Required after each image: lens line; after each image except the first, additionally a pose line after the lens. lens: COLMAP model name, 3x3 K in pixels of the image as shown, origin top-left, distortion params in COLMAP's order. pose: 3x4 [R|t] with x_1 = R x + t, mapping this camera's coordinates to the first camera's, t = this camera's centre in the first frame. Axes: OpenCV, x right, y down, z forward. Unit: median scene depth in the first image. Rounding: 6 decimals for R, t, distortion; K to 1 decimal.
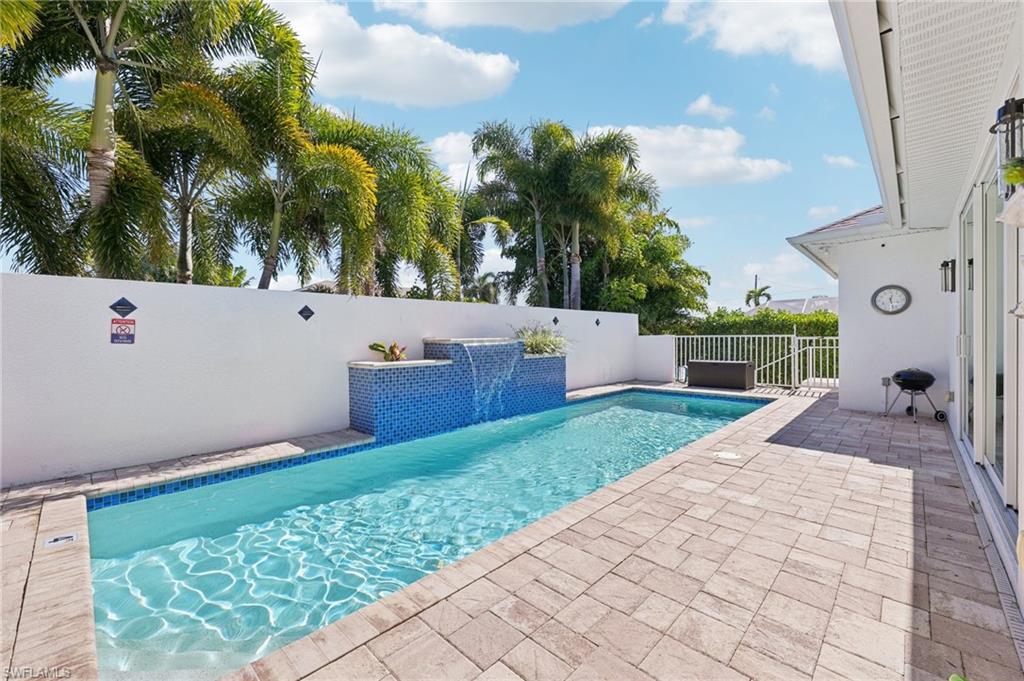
lens RADIAL K [[417.9, 0, 511.9], [0, 417.9, 334.7], [0, 0, 1]] dist [0.001988, -0.000750]
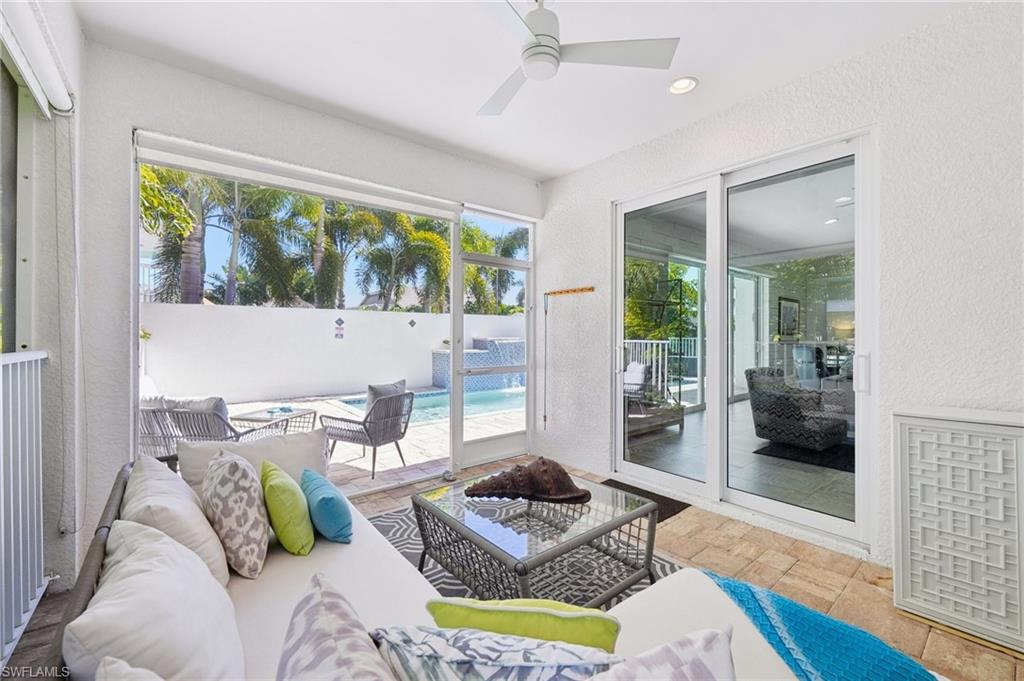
lens RADIAL K [[417.9, 0, 511.9], [0, 417.9, 334.7], [0, 0, 1]] dist [0.001988, -0.000750]
pose [[0.992462, 0.017854, -0.121241, 0.171100], [-0.016576, 0.999796, 0.011542, -0.026874], [0.121423, -0.009445, 0.992556, -0.752249]]
